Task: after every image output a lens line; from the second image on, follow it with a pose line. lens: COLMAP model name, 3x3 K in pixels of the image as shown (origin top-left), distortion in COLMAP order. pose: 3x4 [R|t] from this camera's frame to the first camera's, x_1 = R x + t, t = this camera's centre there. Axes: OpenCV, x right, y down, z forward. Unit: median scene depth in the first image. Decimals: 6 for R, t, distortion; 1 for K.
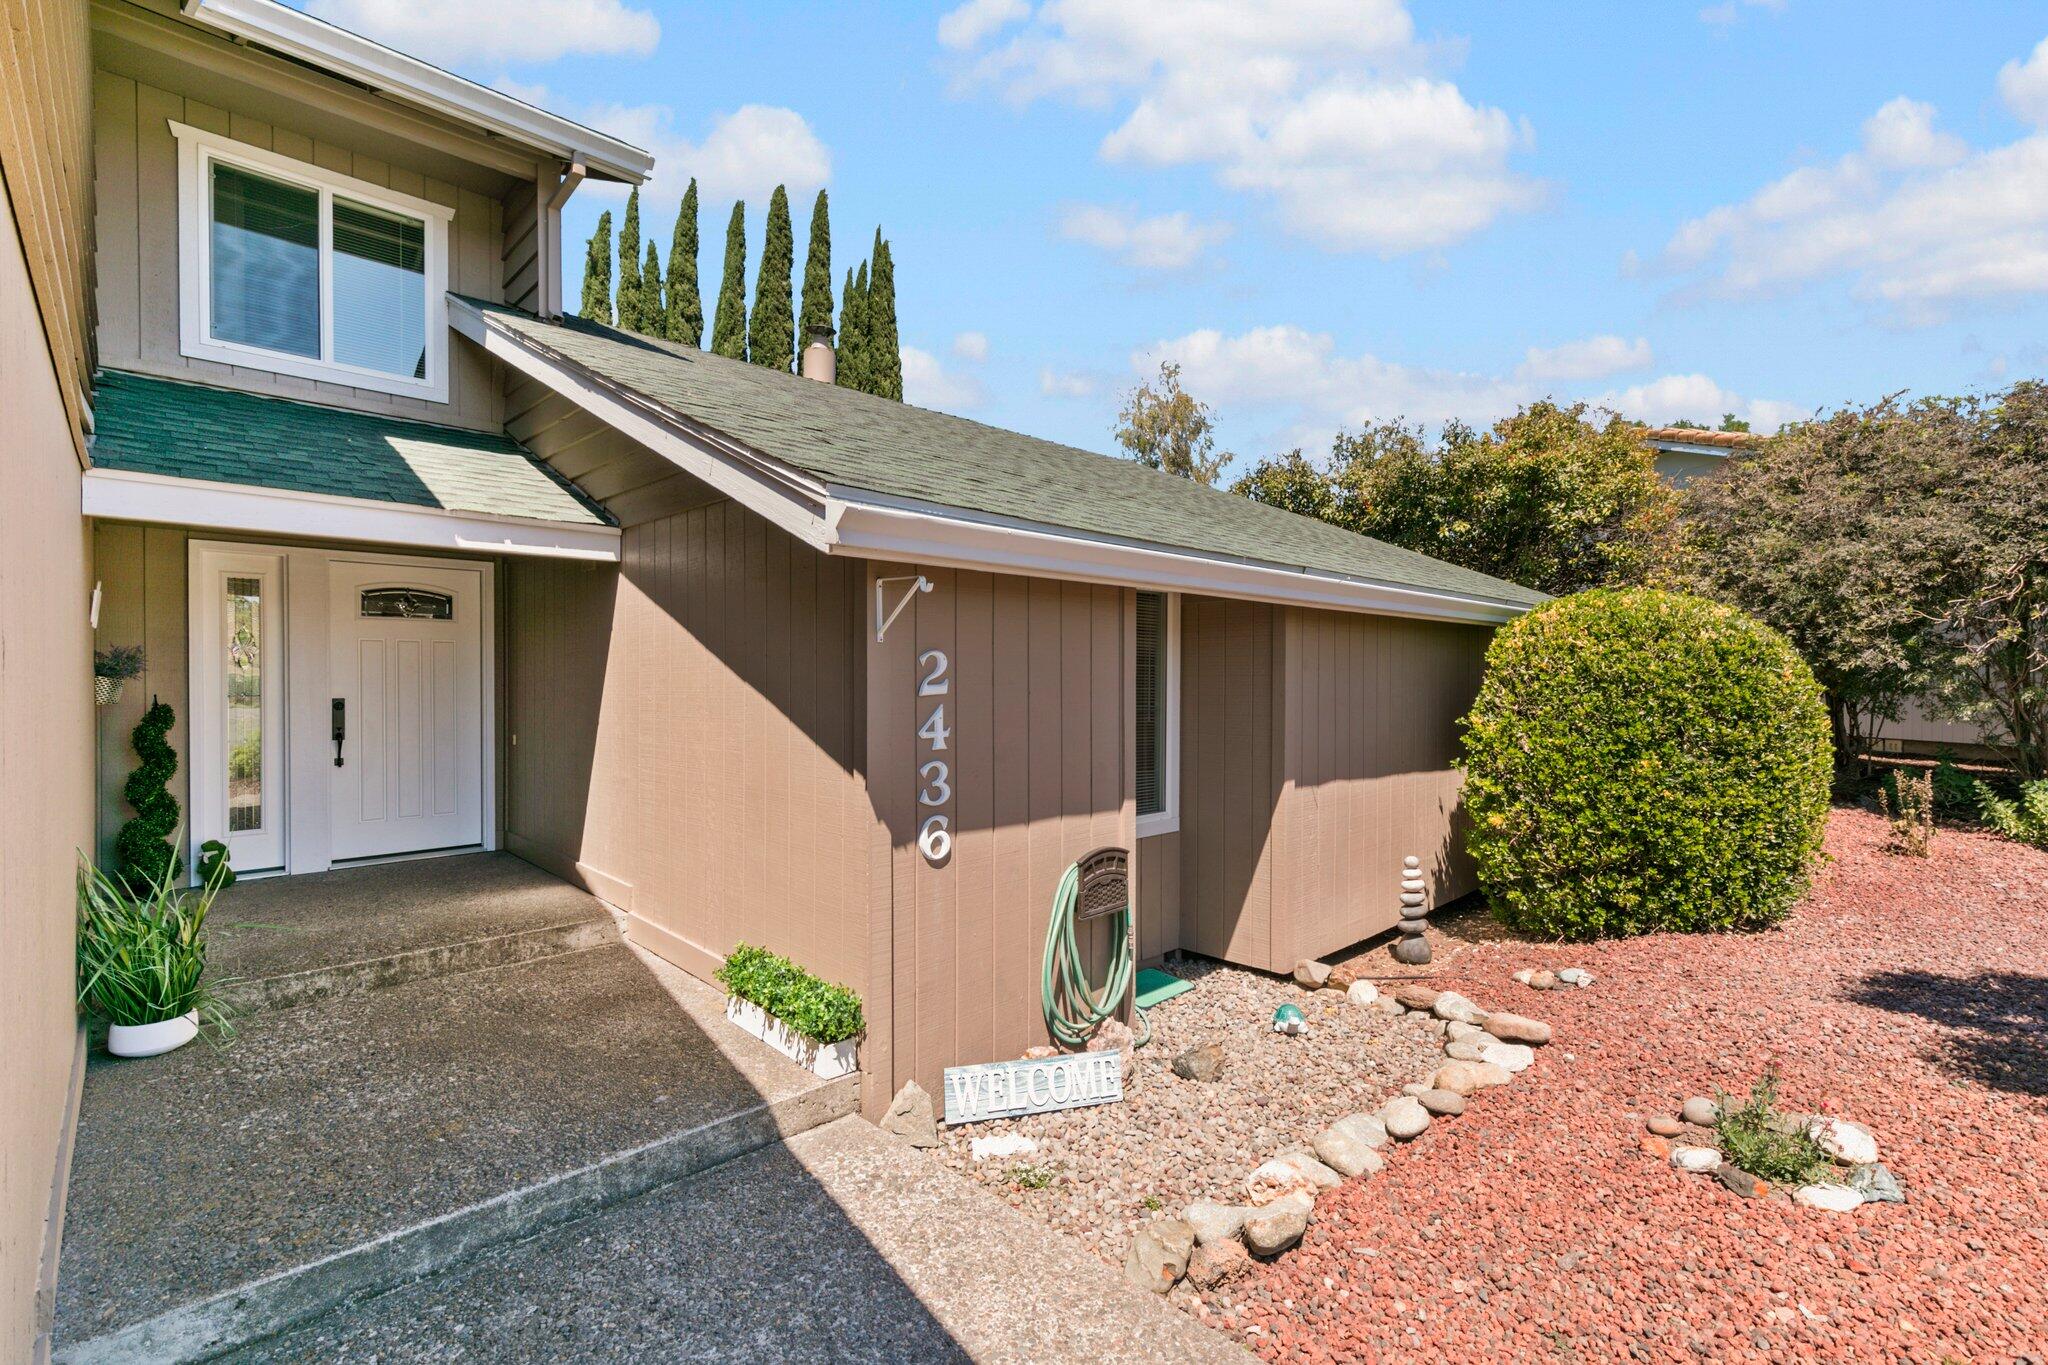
lens RADIAL K [[914.3, 0, 1018.4], [0, 914.3, 695.3], [0, 0, 1]] dist [0.006123, -0.001424]
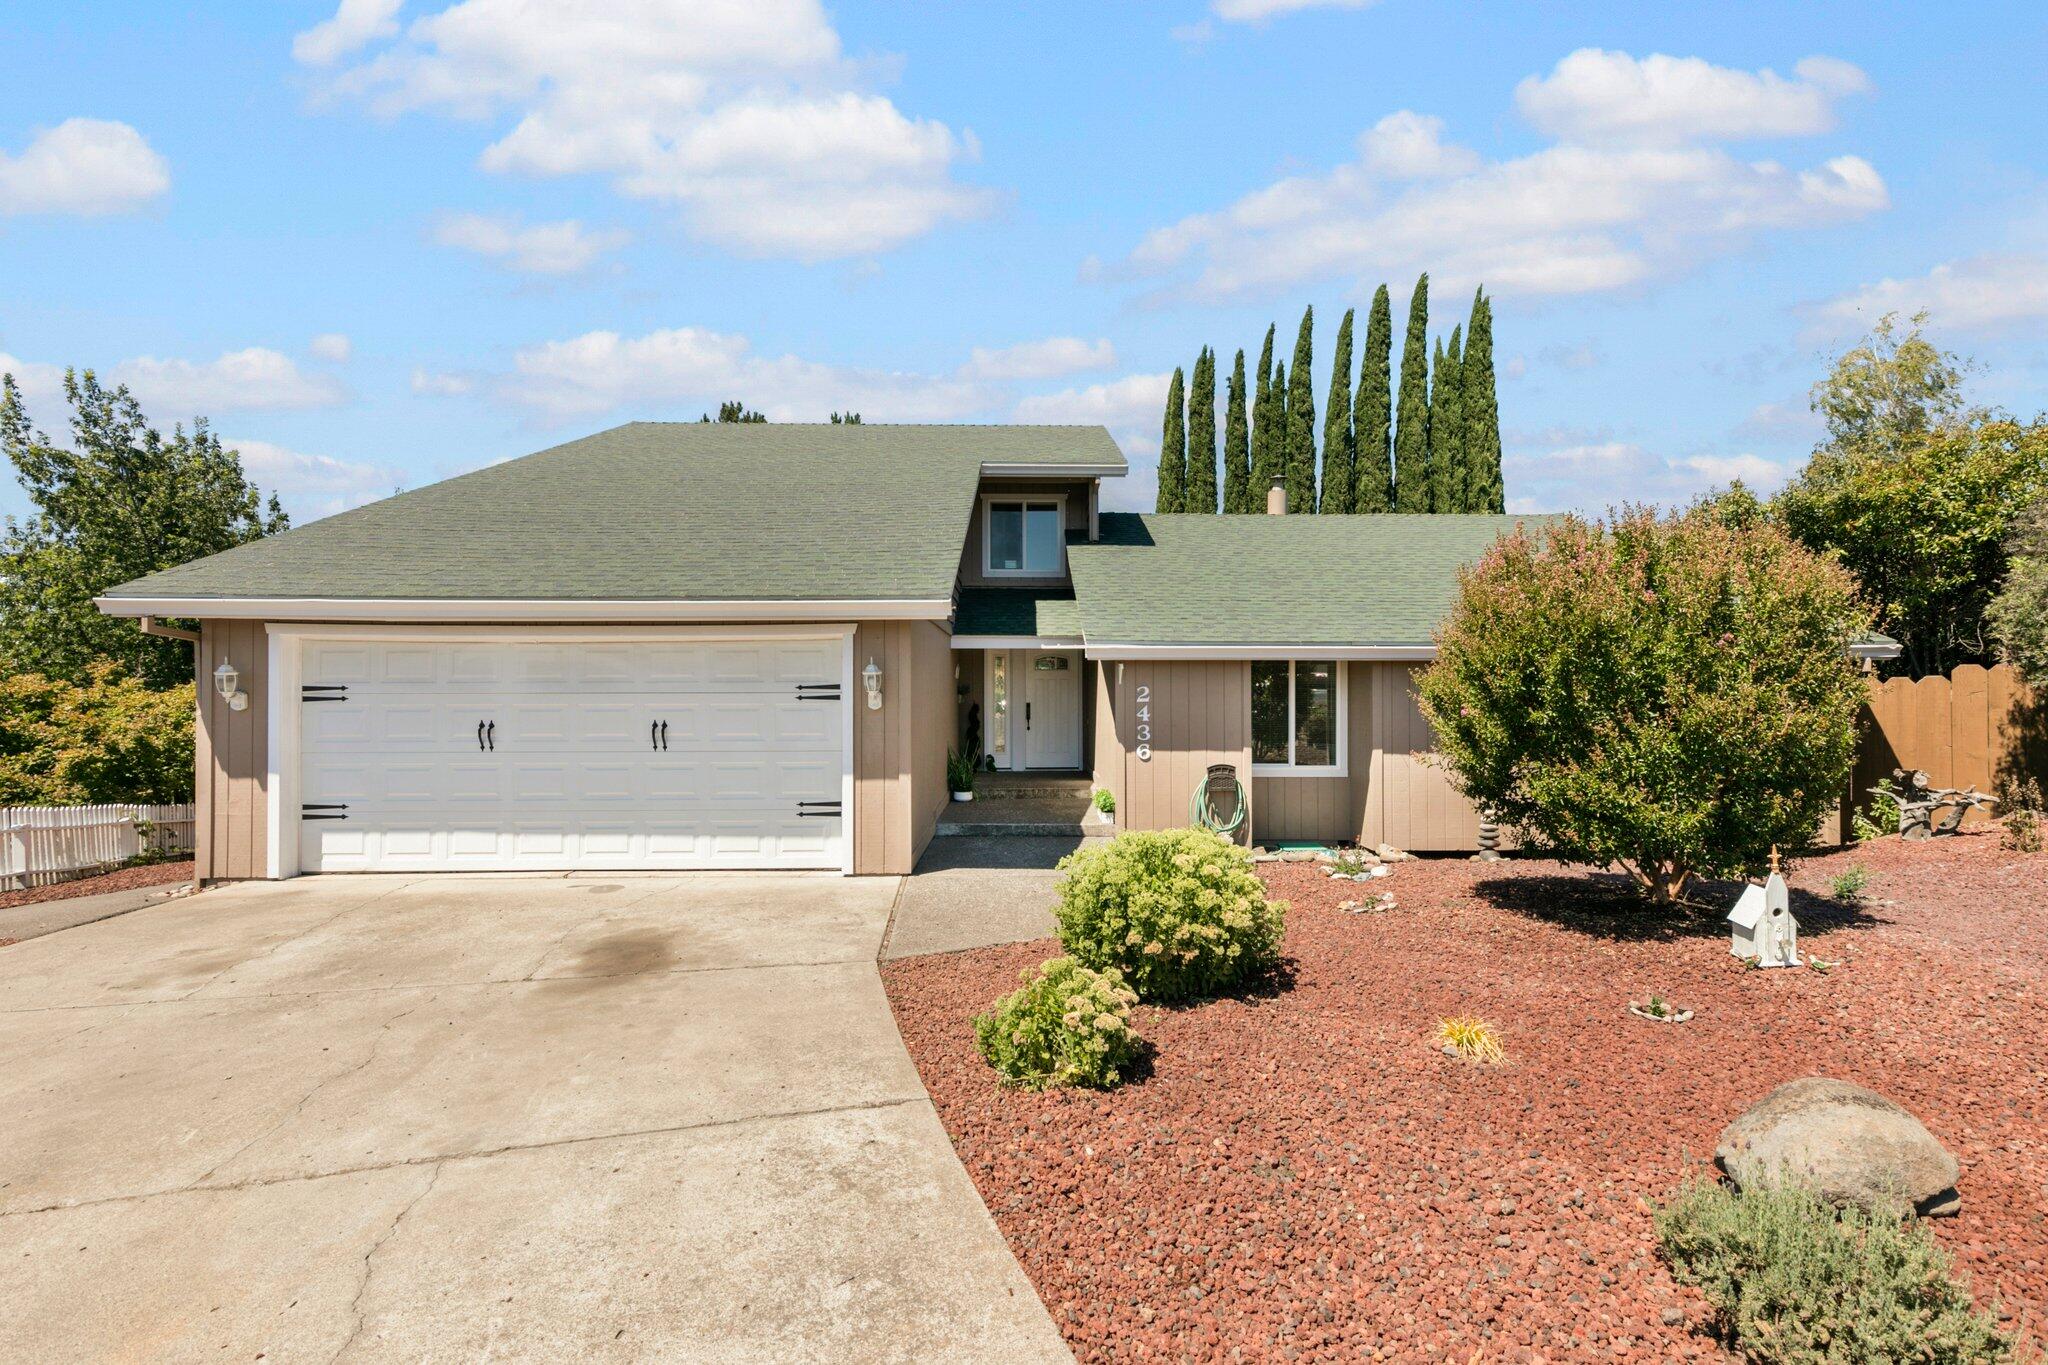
lens RADIAL K [[914.3, 0, 1027.5], [0, 914.3, 684.5], [0, 0, 1]] dist [0.006123, -0.001424]
pose [[0.725142, -0.002151, -0.688596, 0.249489], [-0.012318, 0.999795, -0.016094, -0.000649], [0.688489, 0.020152, 0.724967, -0.206631]]
